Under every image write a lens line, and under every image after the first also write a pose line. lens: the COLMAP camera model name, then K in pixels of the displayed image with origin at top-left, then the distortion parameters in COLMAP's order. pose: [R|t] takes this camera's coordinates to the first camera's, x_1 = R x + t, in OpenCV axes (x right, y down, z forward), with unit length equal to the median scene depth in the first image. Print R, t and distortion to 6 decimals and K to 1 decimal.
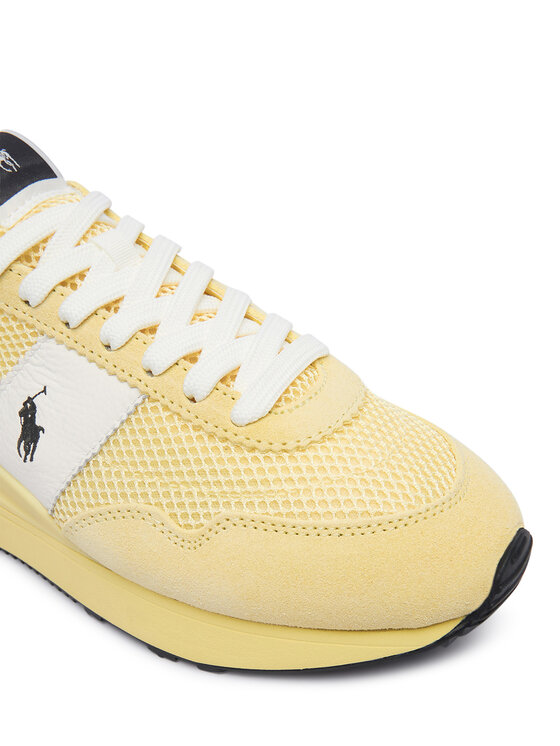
lens RADIAL K [[729.7, 0, 280.0], [0, 729.7, 373.0], [0, 0, 1]] dist [-0.011543, -0.004171]
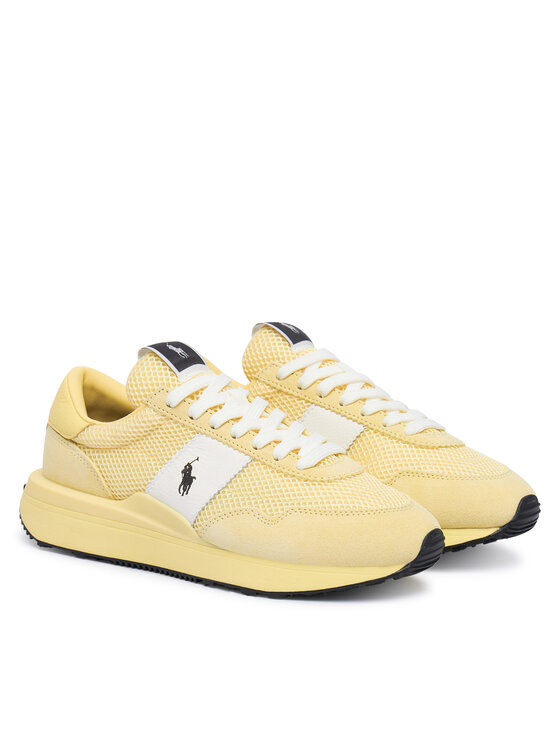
lens RADIAL K [[1775.7, 0, 280.0], [0, 1775.7, 373.0], [0, 0, 1]] dist [-0.002957, 0.005218]
pose [[0.998330, 0.055545, -0.015873, -0.046380], [-0.056996, 0.902243, -0.427445, 1.854149], [-0.009421, 0.427636, 0.903902, -3.413530]]
